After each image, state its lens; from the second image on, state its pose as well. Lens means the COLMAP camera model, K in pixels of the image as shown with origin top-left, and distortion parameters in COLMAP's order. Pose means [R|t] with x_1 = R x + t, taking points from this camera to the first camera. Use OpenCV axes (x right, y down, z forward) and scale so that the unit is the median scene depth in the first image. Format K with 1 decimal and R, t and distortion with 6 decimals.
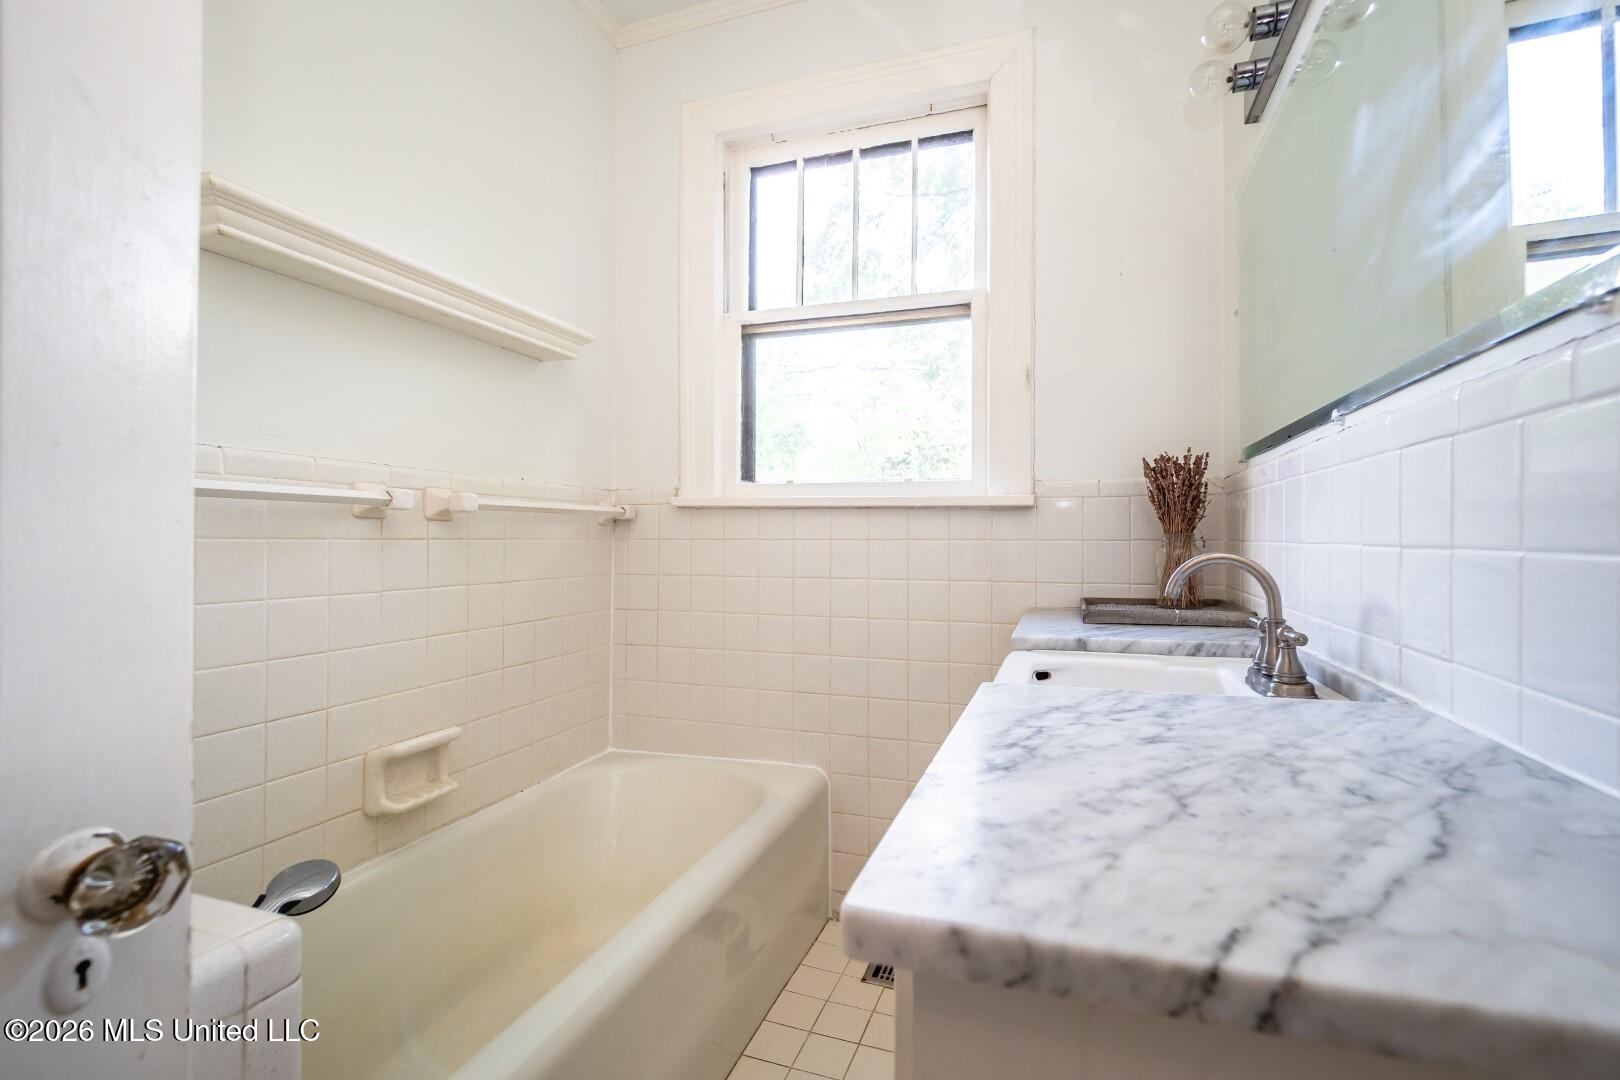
lens RADIAL K [[698.6, 0, 841.2], [0, 698.6, 533.6], [0, 0, 1]] dist [0.000315, -0.000160]
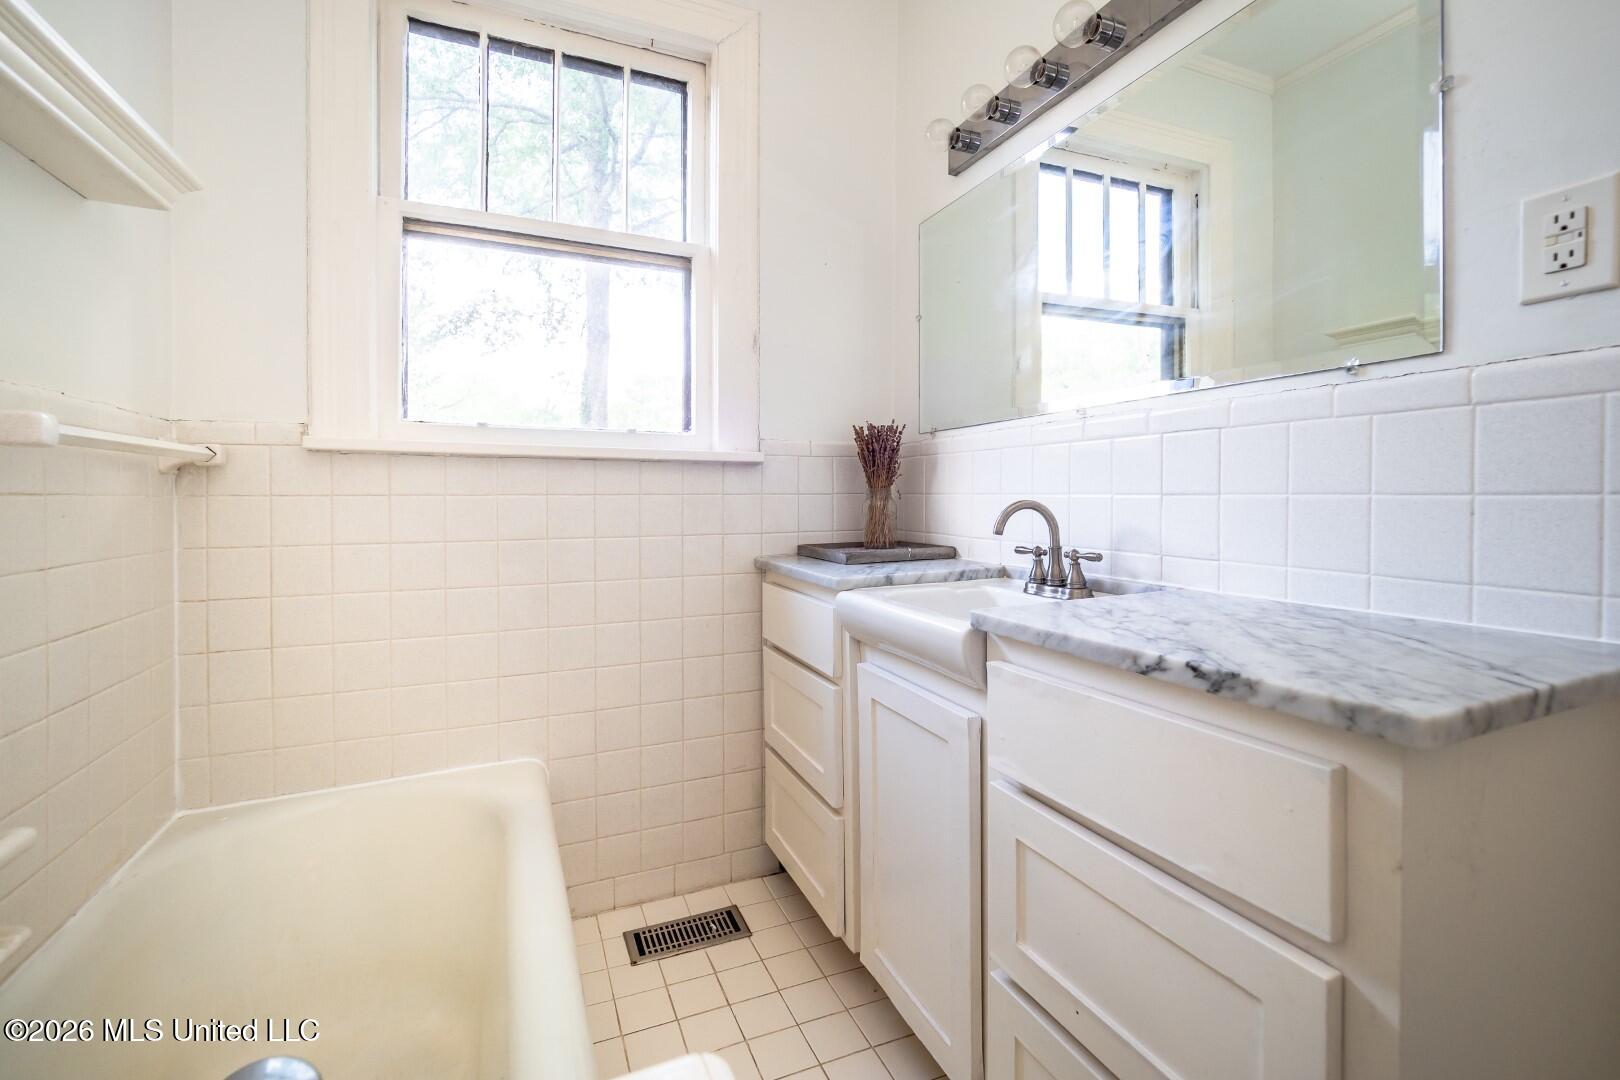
lens RADIAL K [[716.5, 0, 812.4], [0, 716.5, 501.7], [0, 0, 1]] dist [-0.000957, -0.000745]
pose [[0.746631, -0.010214, 0.665160, -0.385036], [0.000013, 0.999882, 0.015338, 0.003836], [-0.665239, -0.011443, 0.746543, 0.118431]]
